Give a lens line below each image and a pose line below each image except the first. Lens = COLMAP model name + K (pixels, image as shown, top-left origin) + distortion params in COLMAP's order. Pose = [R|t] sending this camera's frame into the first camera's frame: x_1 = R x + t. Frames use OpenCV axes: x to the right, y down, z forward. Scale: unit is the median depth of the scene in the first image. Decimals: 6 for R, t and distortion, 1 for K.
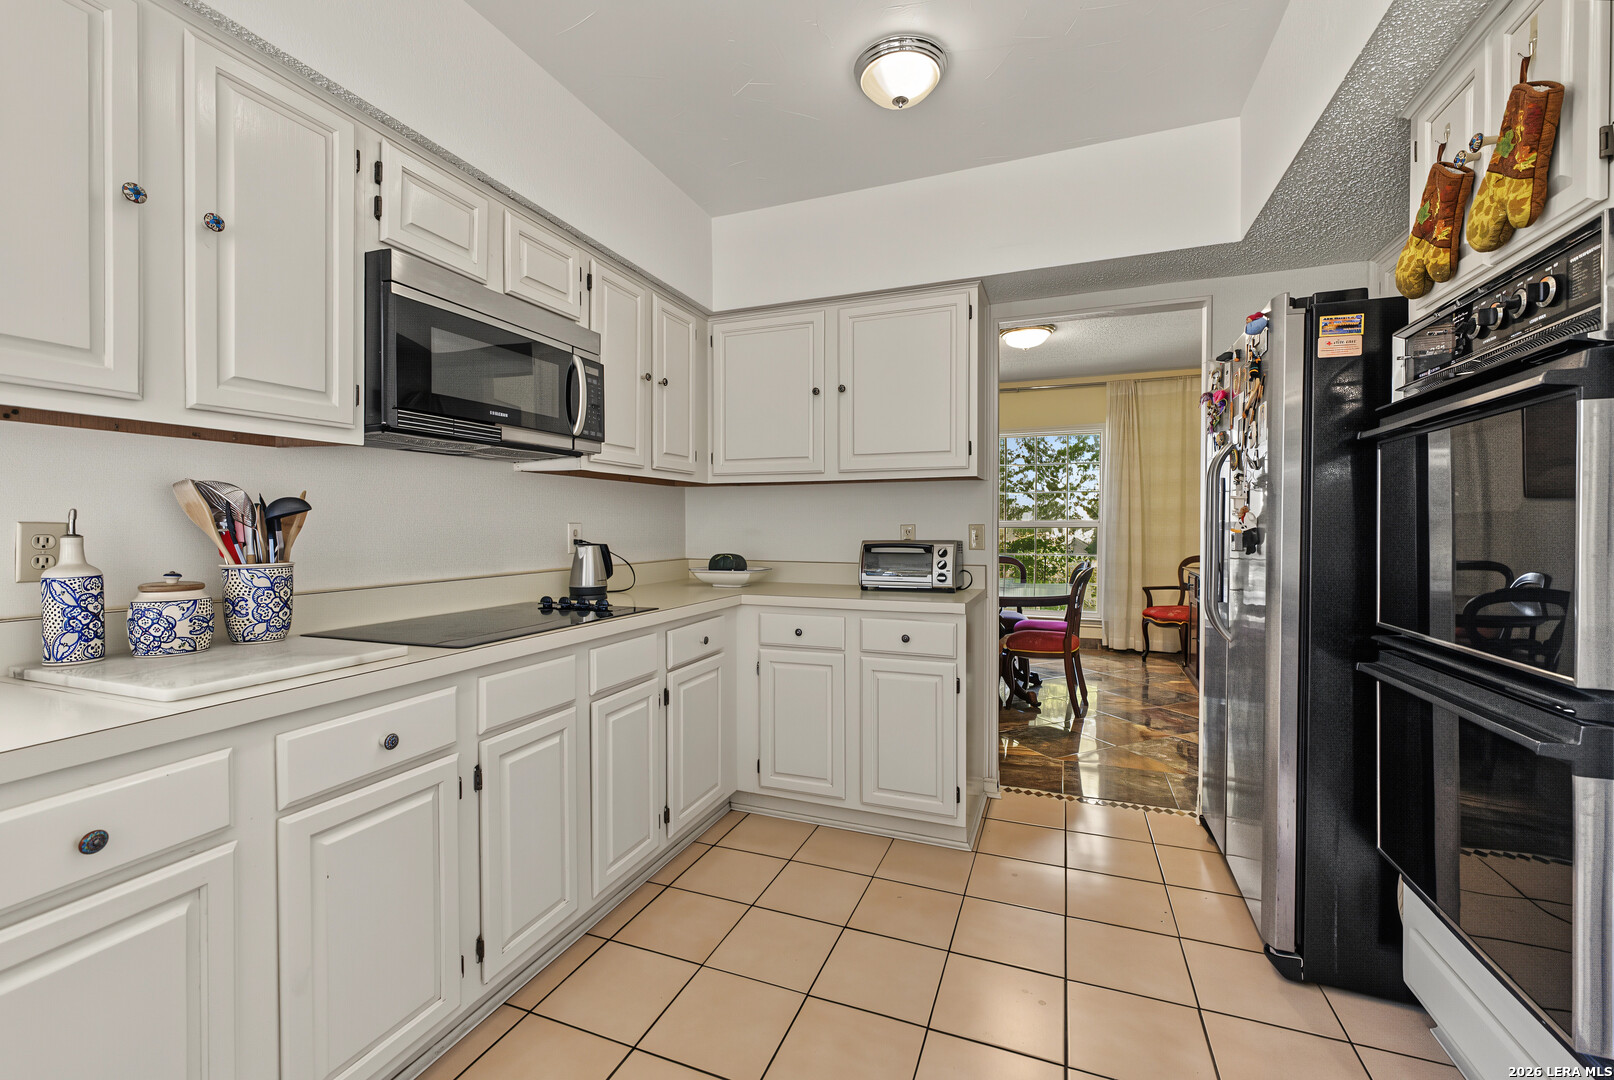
lens RADIAL K [[658.0, 0, 804.6], [0, 658.0, 533.7], [0, 0, 1]] dist [-0.000038, -0.001243]
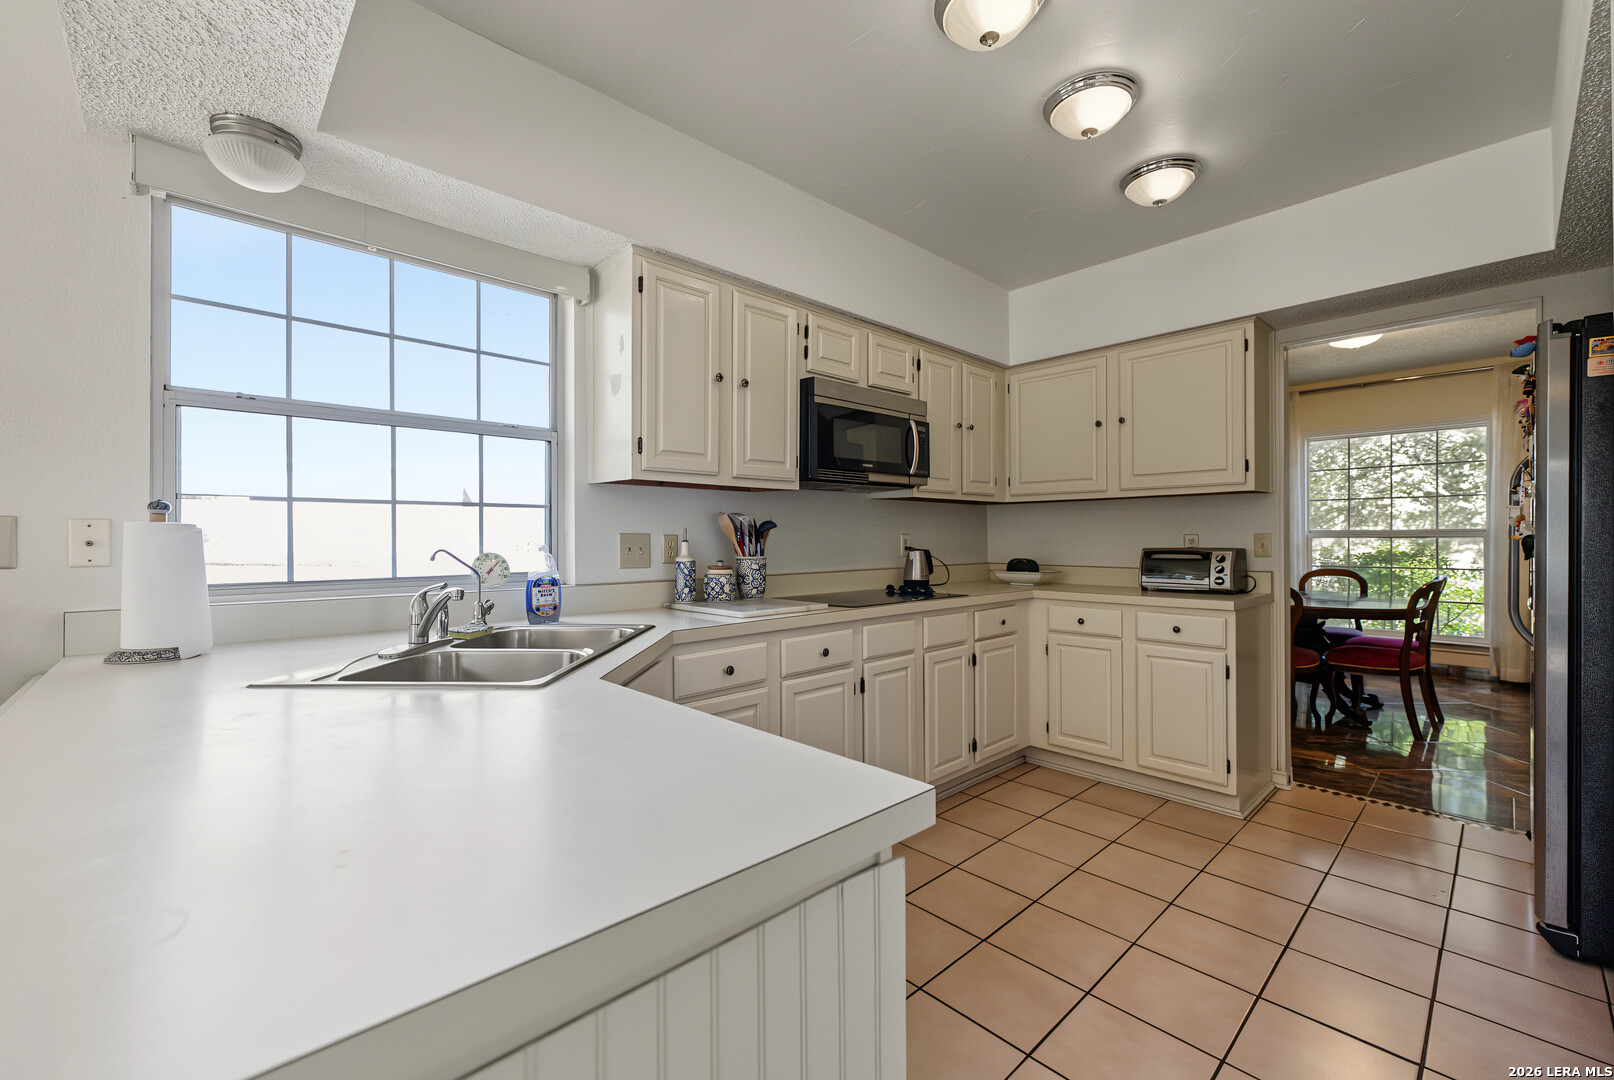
lens RADIAL K [[658.0, 0, 799.5], [0, 658.0, 539.4], [0, 0, 1]] dist [-0.000038, -0.001243]
pose [[0.898193, -0.002375, -0.439595, 0.069189], [-0.001975, 0.999954, -0.009439, 0.009302], [0.439597, 0.009346, 0.898147, -0.405904]]
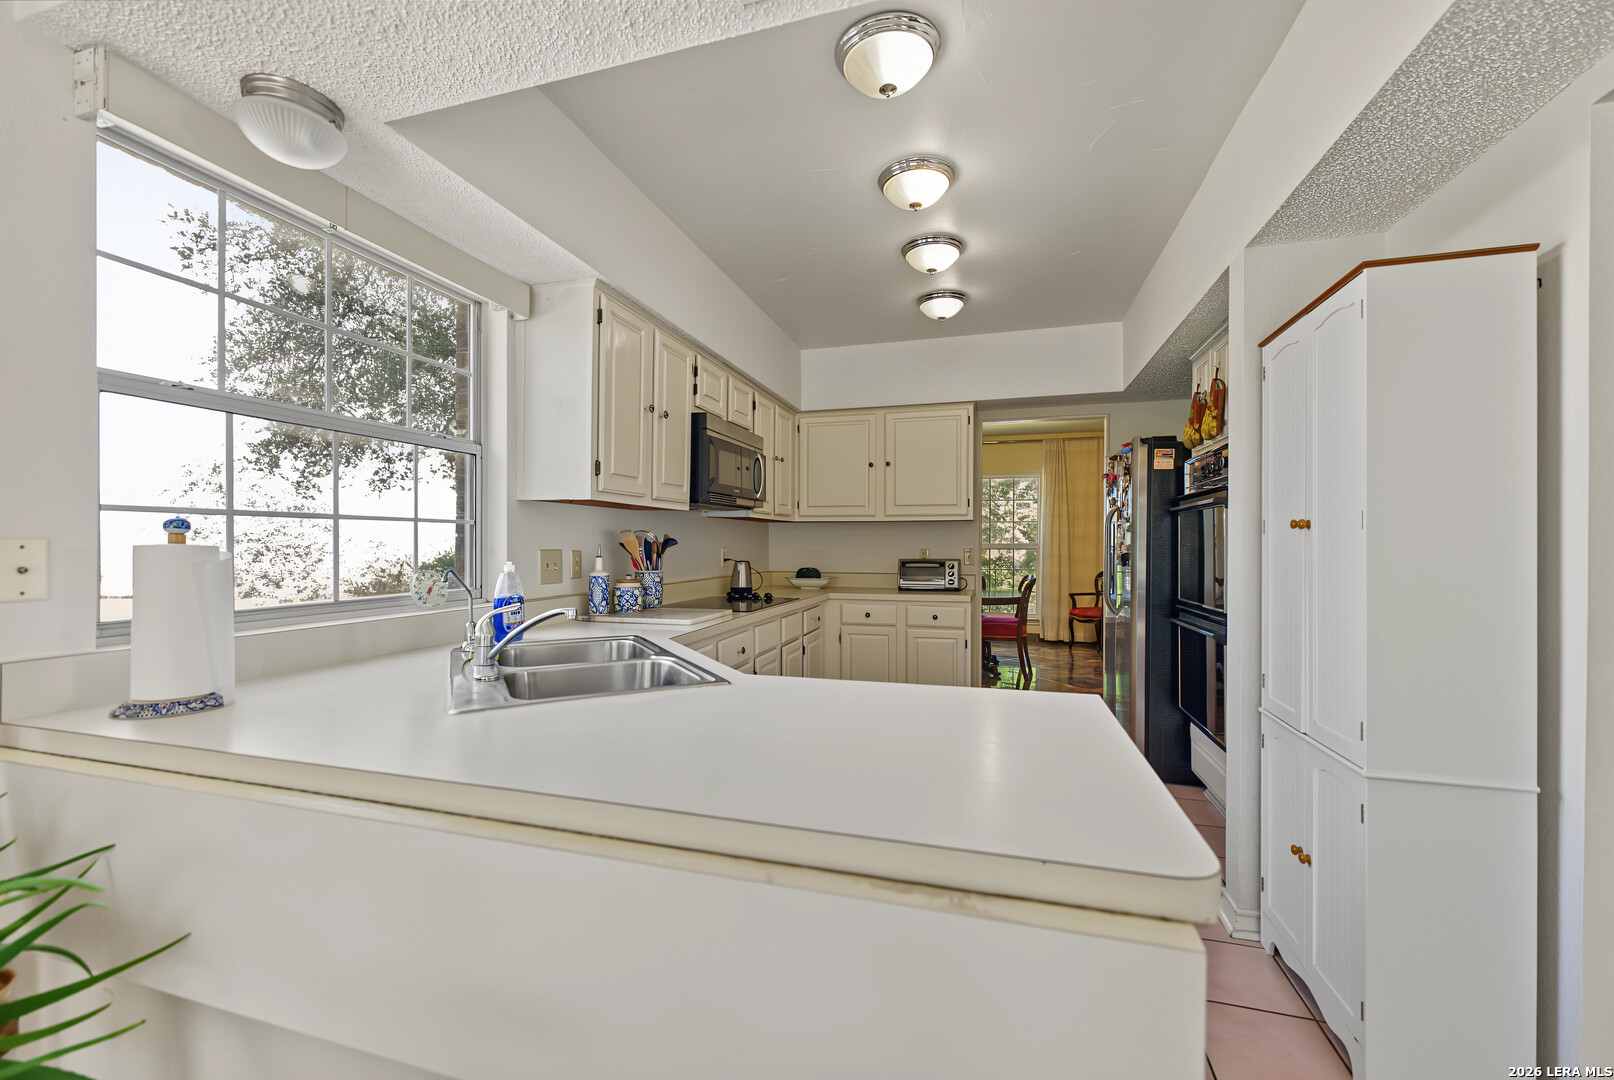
lens RADIAL K [[658.0, 0, 793.9], [0, 658.0, 543.4], [0, 0, 1]] dist [-0.000038, -0.001243]
pose [[0.996666, 0.001985, 0.081565, -0.374886], [-0.000952, 0.999919, -0.012703, -0.008322], [-0.081584, 0.012583, 0.996587, -0.708464]]
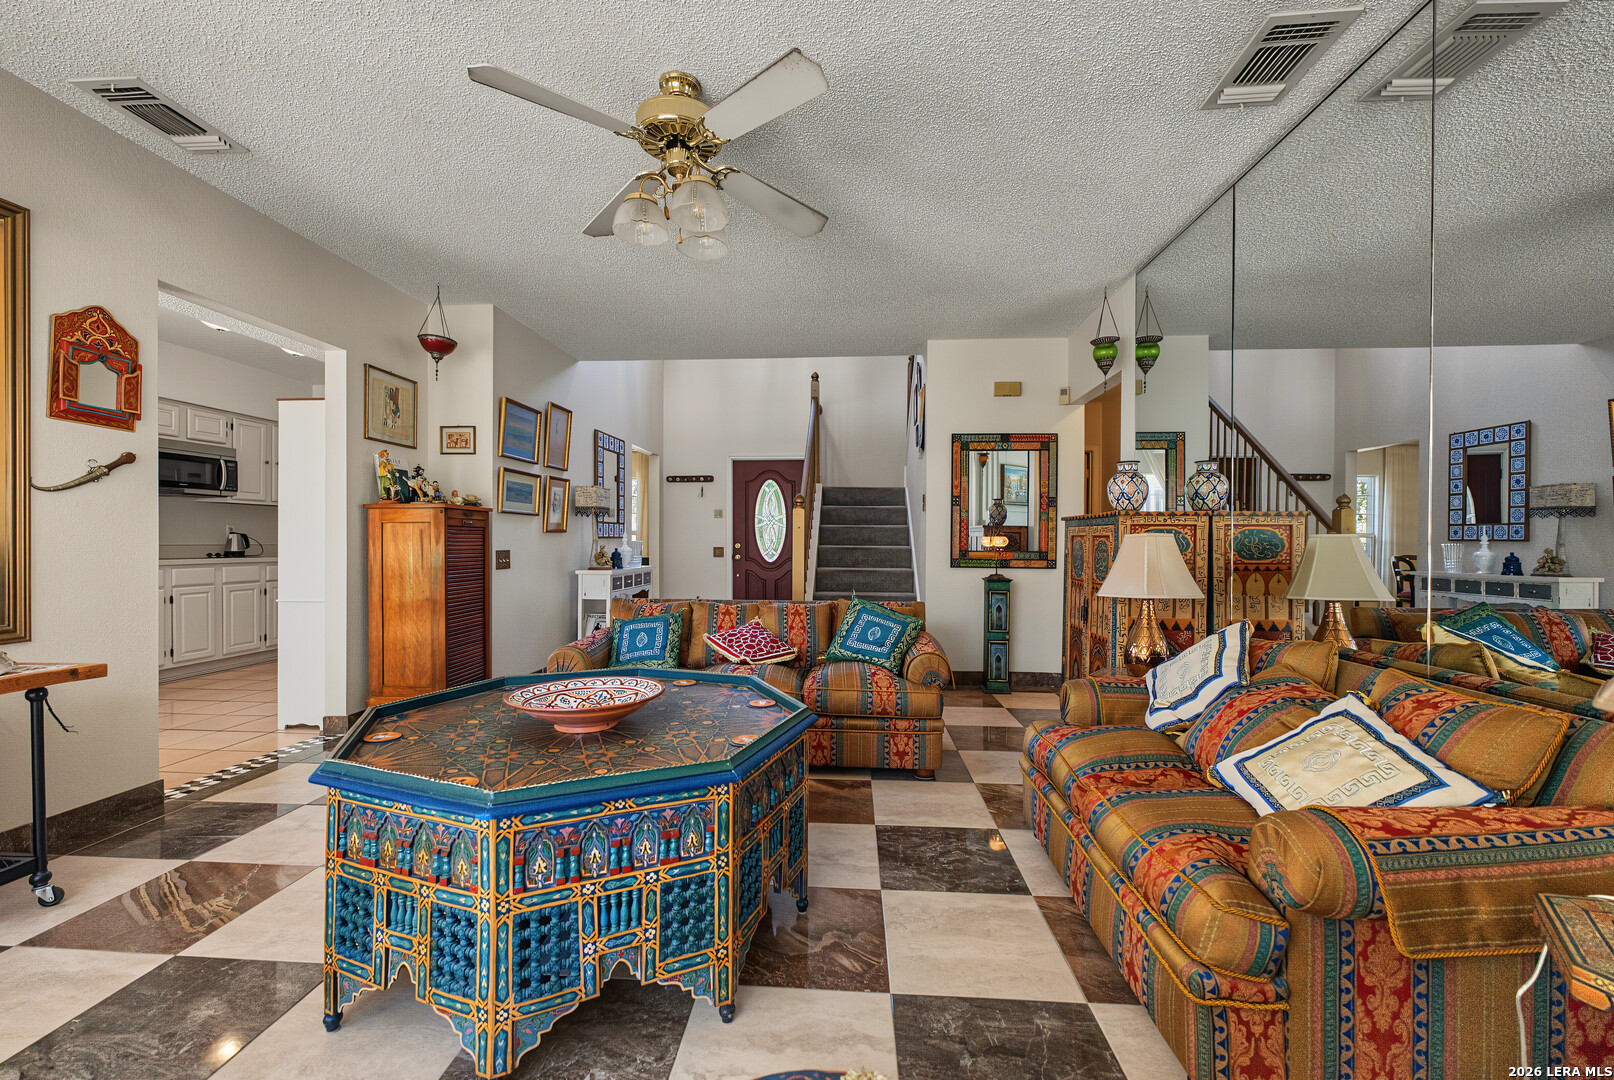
lens RADIAL K [[658.0, 0, 810.4], [0, 658.0, 545.9], [0, 0, 1]] dist [-0.000038, -0.001243]
pose [[0.961737, -0.001110, 0.273973, 1.136158], [0.003953, 0.999944, -0.009823, 0.103990], [-0.273947, 0.010530, 0.961687, -2.058992]]
